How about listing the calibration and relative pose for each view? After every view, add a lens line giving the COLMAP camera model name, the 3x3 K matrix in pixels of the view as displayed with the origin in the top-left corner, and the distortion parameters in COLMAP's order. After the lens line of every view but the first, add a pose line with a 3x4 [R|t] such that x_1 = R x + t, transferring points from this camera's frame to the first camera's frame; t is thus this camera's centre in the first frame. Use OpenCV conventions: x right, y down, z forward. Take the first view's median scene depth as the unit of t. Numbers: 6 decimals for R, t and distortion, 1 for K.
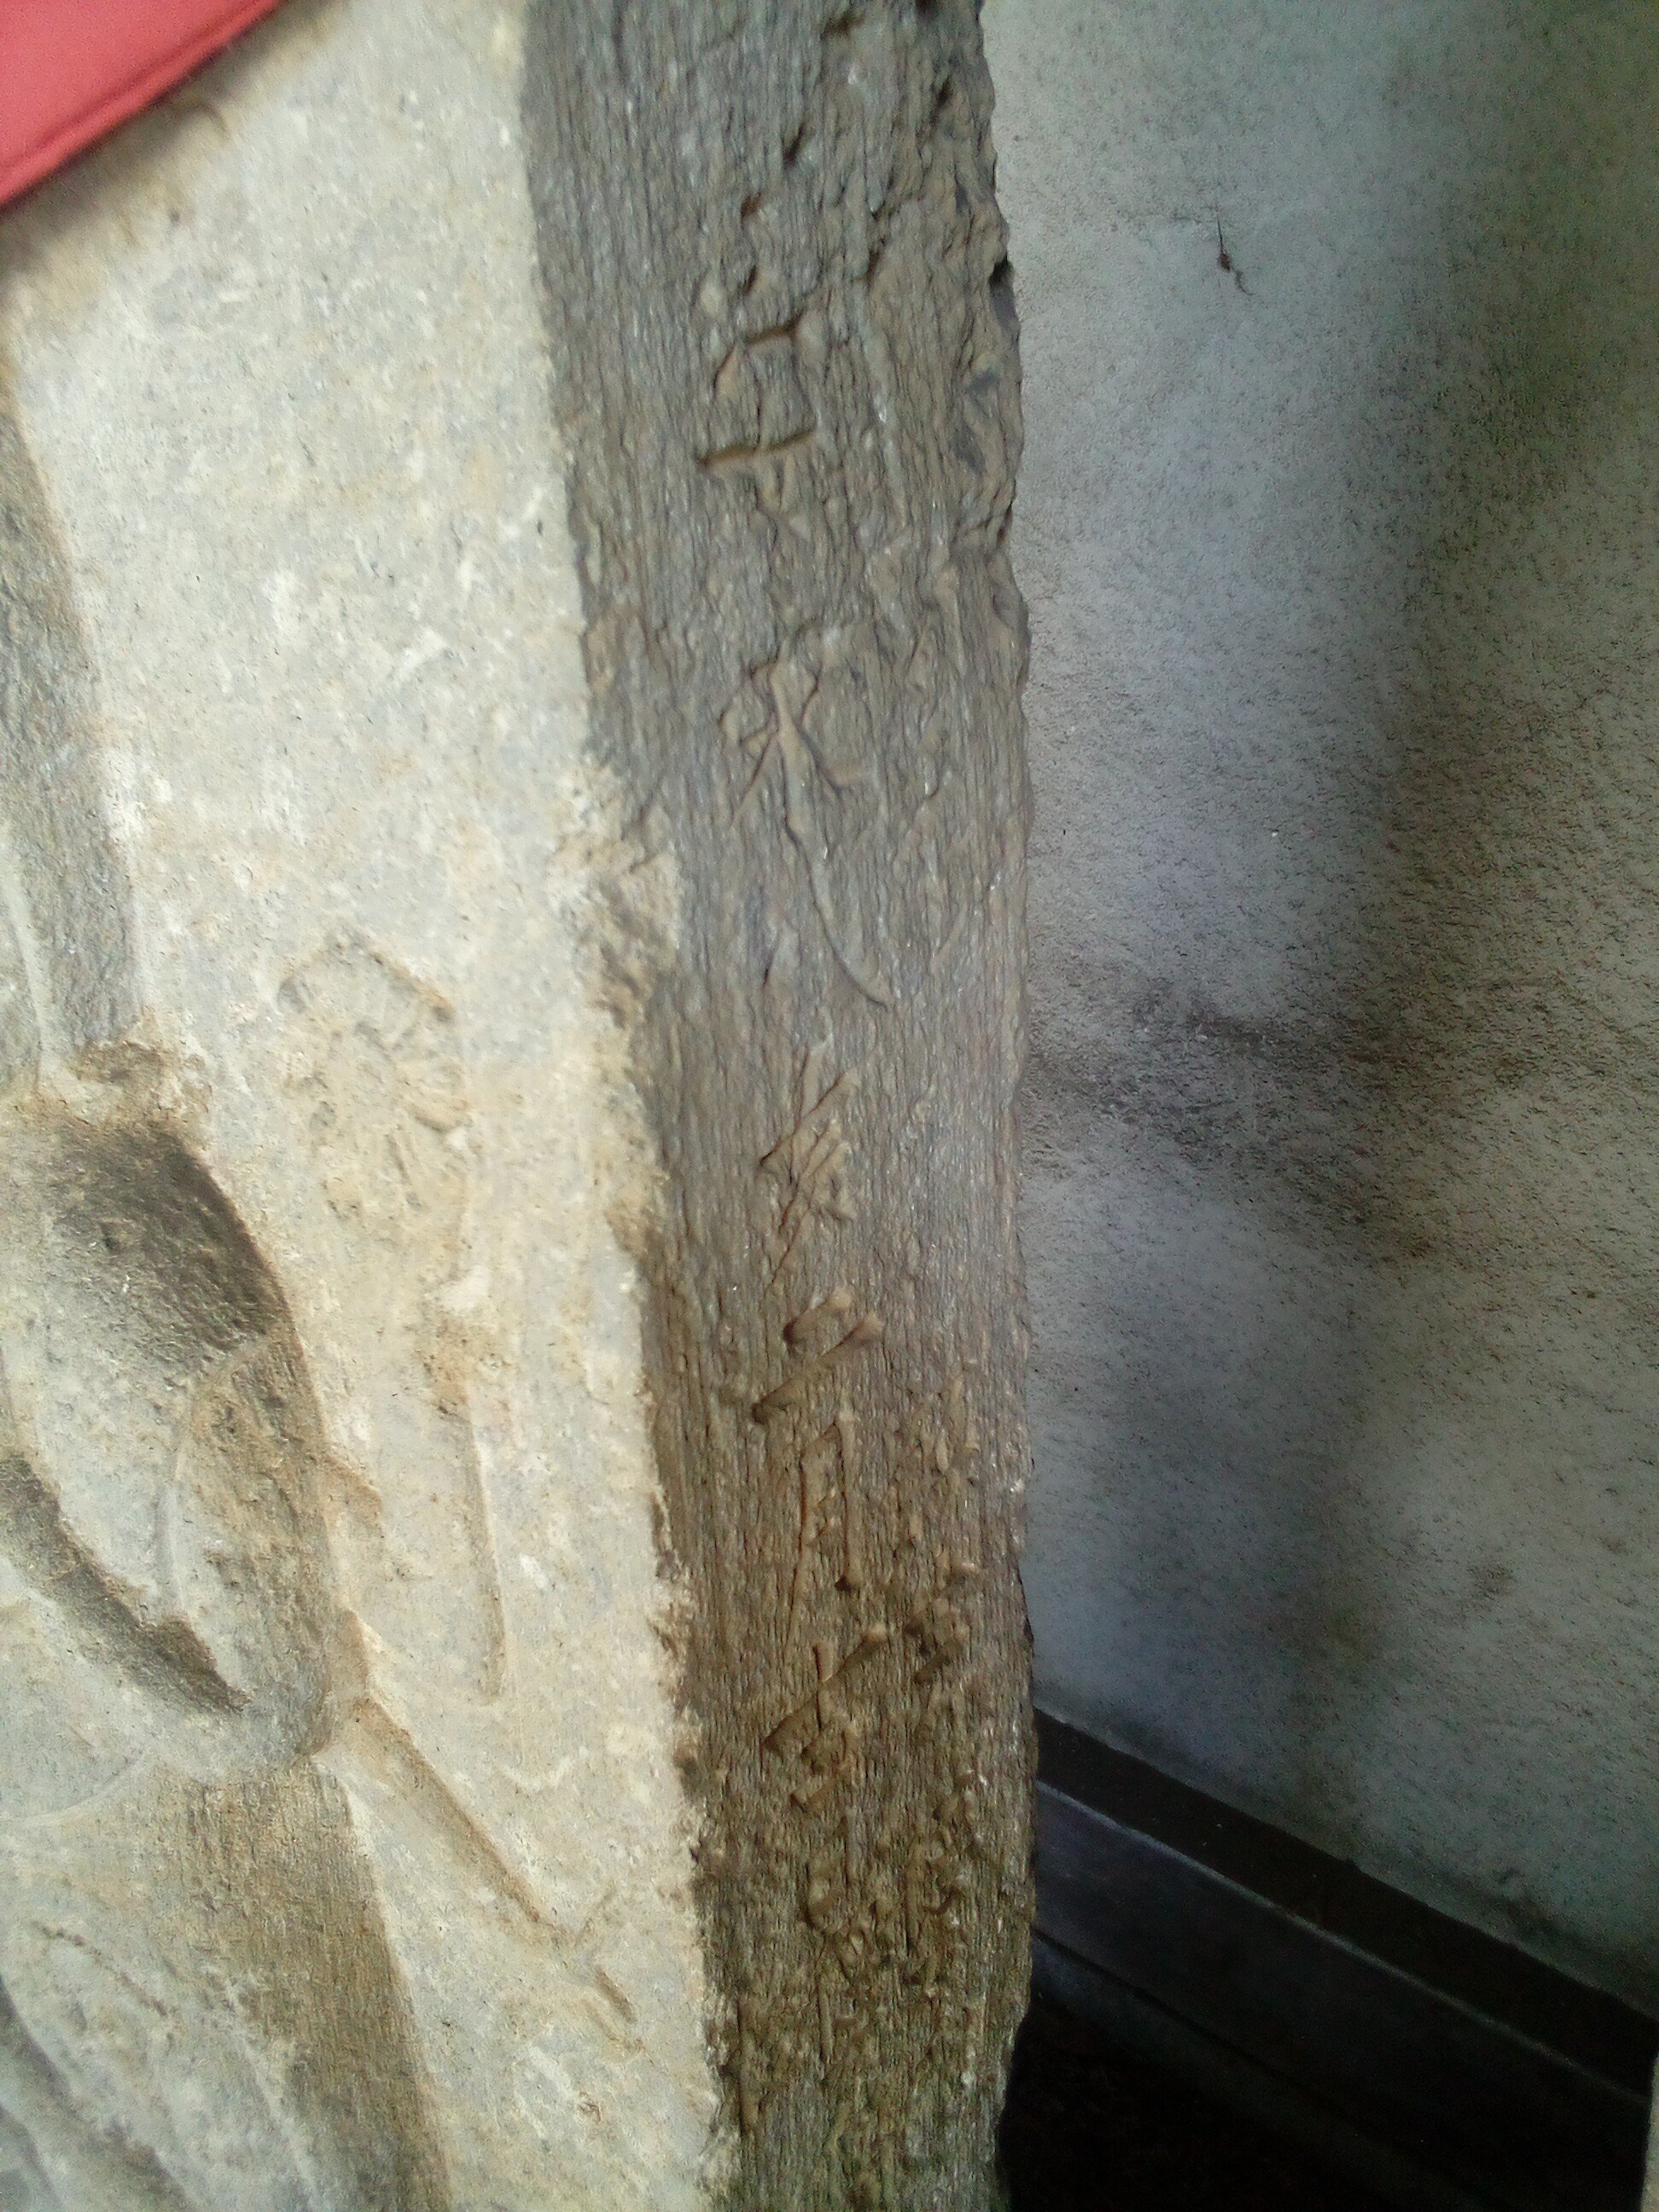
lens RADIAL K [[1837.2, 0, 829.5], [0, 1837.2, 1106.0], [0, 0, 1]] dist [0.080609, -0.131954]
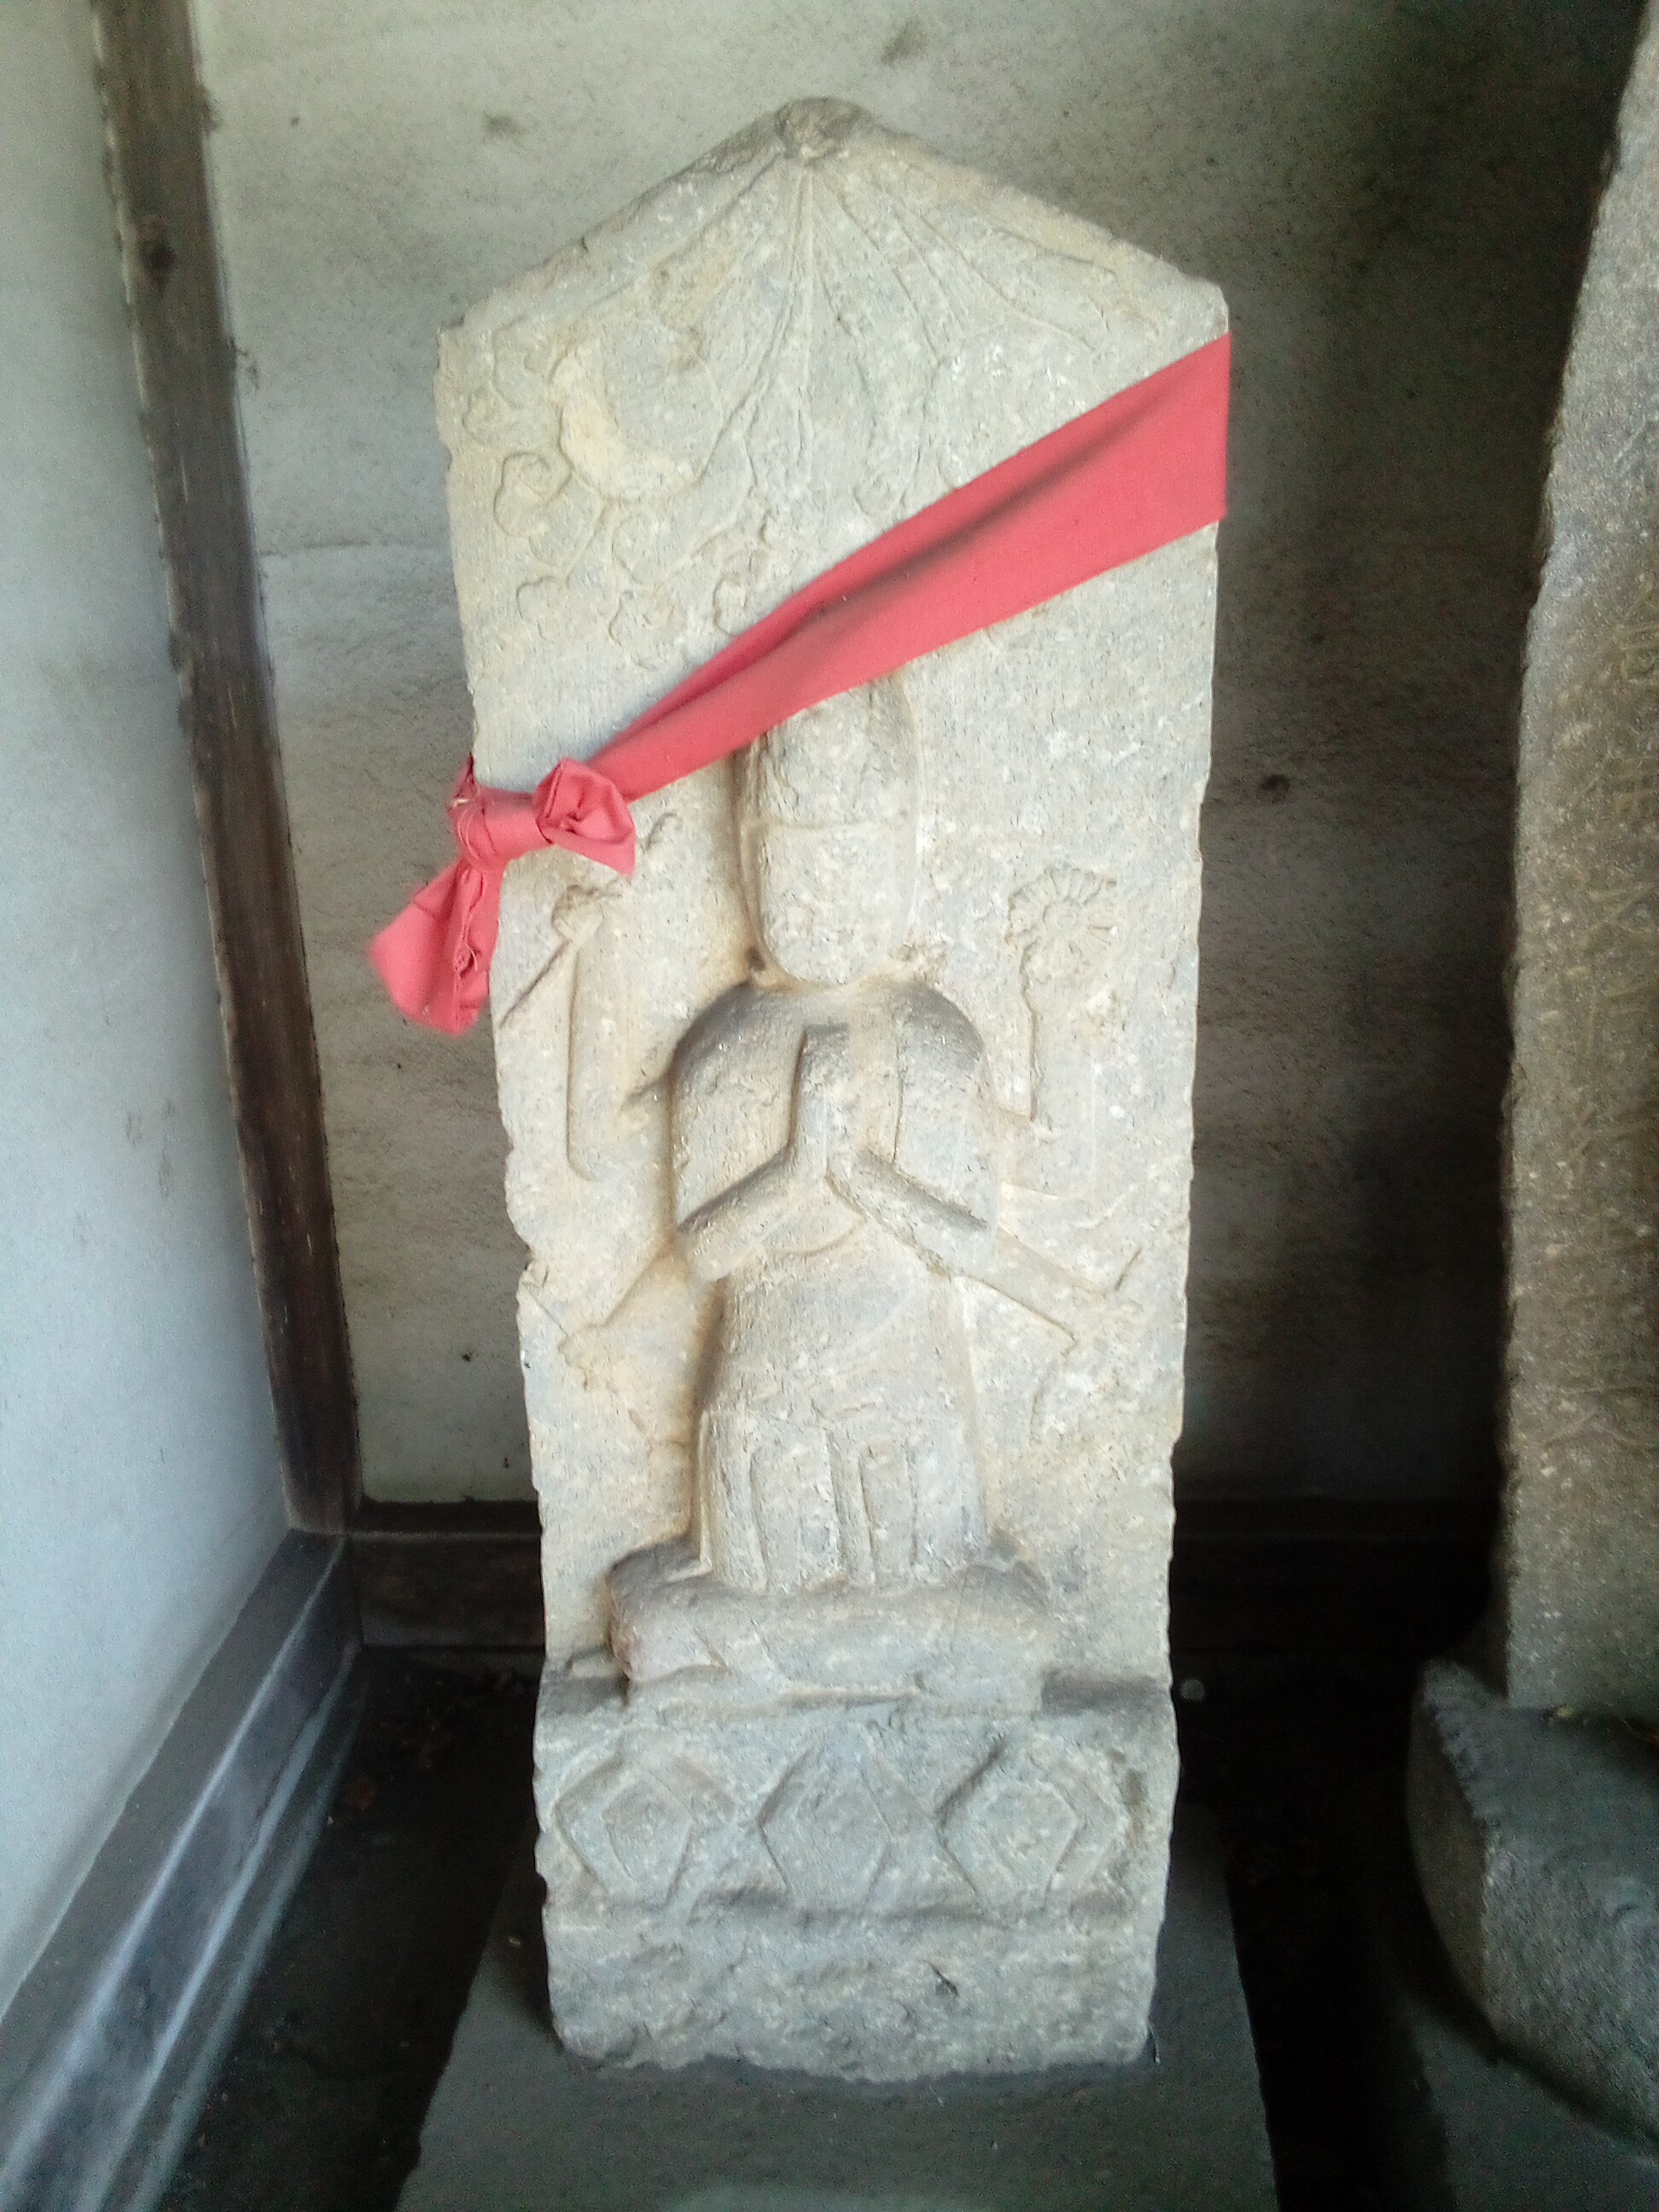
lens RADIAL K [[1837.2, 0, 829.5], [0, 1837.2, 1106.0], [0, 0, 1]] dist [0.080609, -0.131954]
pose [[0.793910, -0.200661, 0.573971, -2.224289], [0.248271, 0.968679, -0.004754, 0.183124], [-0.555040, 0.146274, 0.818862, -0.982021]]
